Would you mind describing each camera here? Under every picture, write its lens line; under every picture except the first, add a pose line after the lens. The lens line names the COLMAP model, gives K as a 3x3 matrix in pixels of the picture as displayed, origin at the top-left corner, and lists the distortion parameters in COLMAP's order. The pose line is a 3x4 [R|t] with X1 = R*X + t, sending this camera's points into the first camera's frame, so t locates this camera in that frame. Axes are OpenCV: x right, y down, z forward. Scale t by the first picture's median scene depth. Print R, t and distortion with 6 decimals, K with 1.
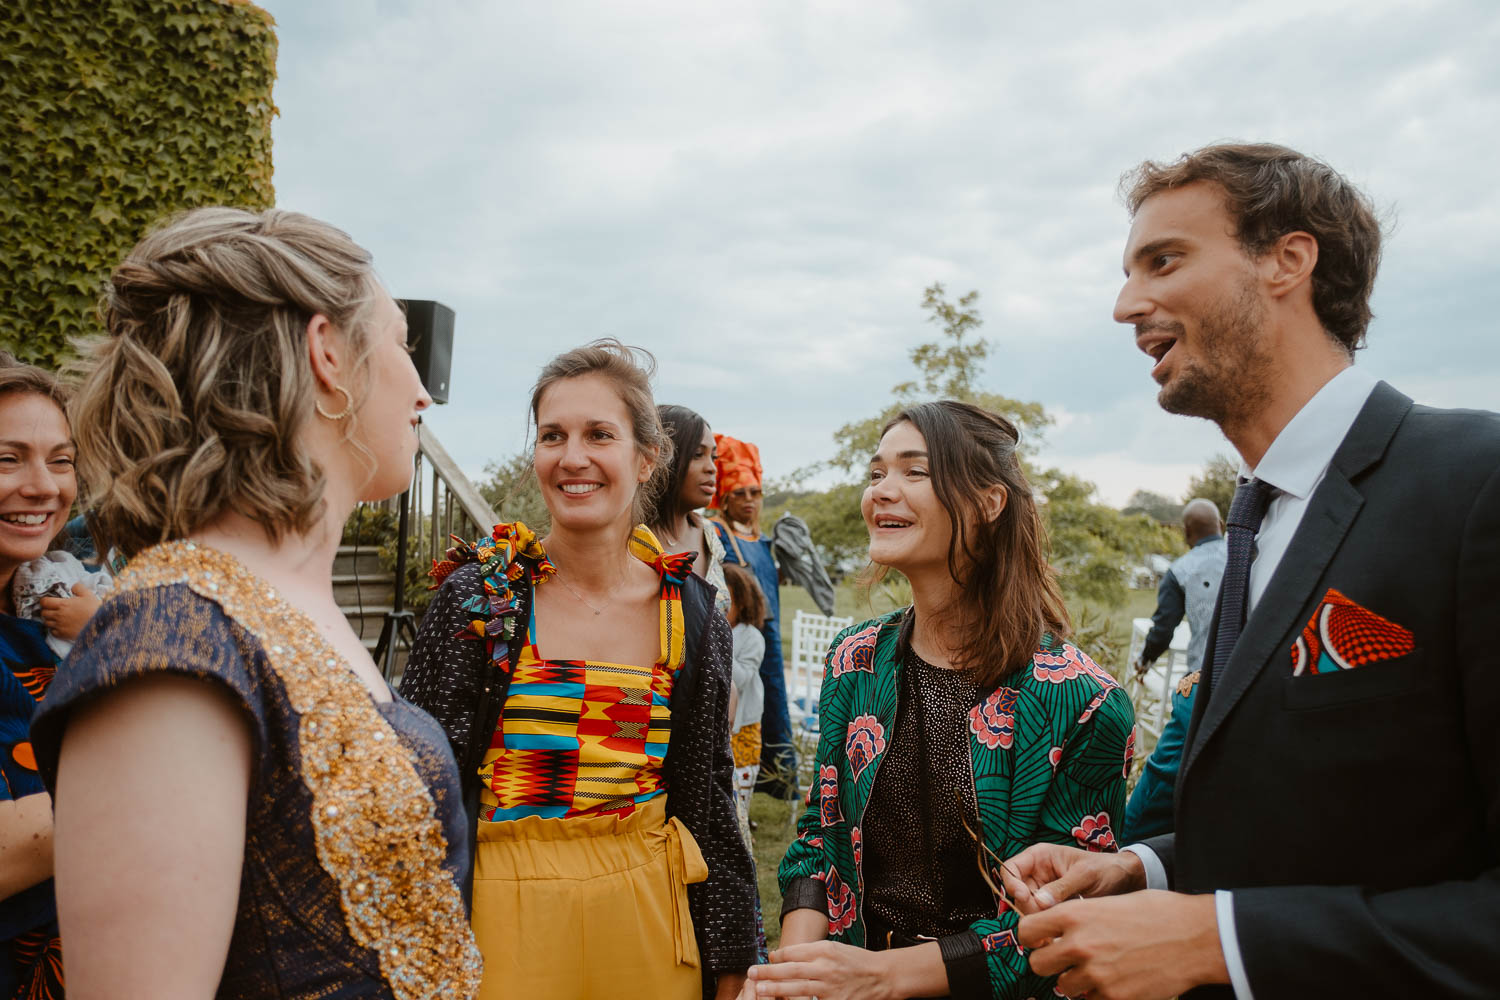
lens RADIAL K [[1162.1, 0, 700.3], [0, 1162.1, 479.4], [0, 0, 1]] dist [-0.004561, -0.005875]
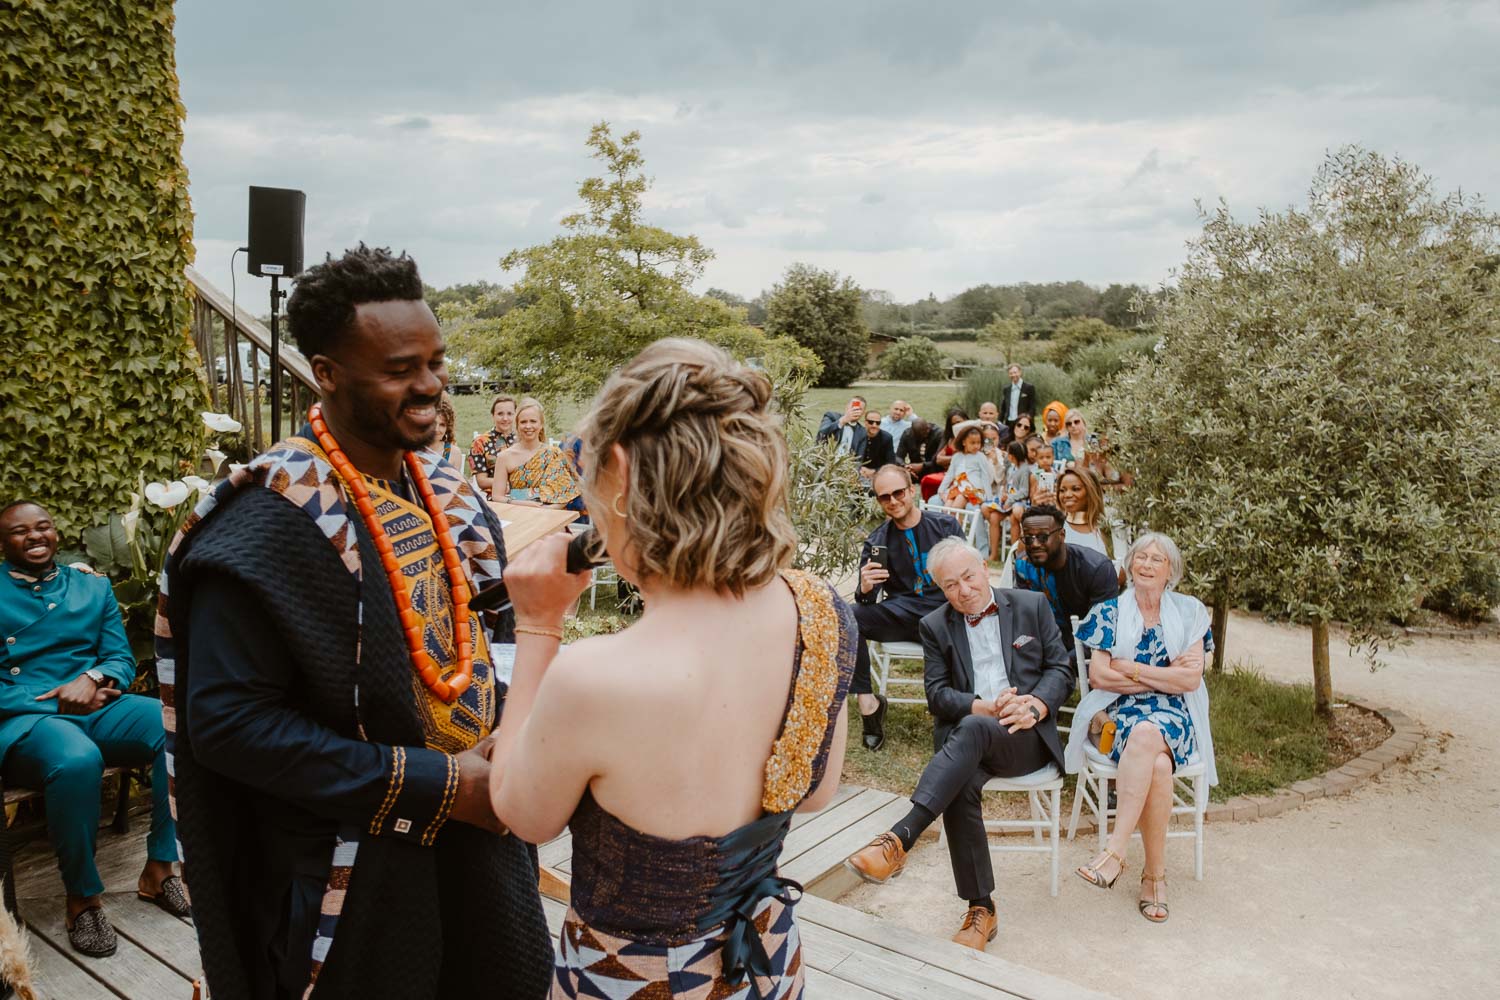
lens RADIAL K [[1162.1, 0, 700.3], [0, 1162.1, 479.4], [0, 0, 1]] dist [-0.004561, -0.005875]
pose [[0.940778, -0.052231, 0.334975, -0.314141], [-0.005233, 0.985706, 0.168392, -0.084164], [-0.338983, -0.160173, 0.927057, -0.295308]]
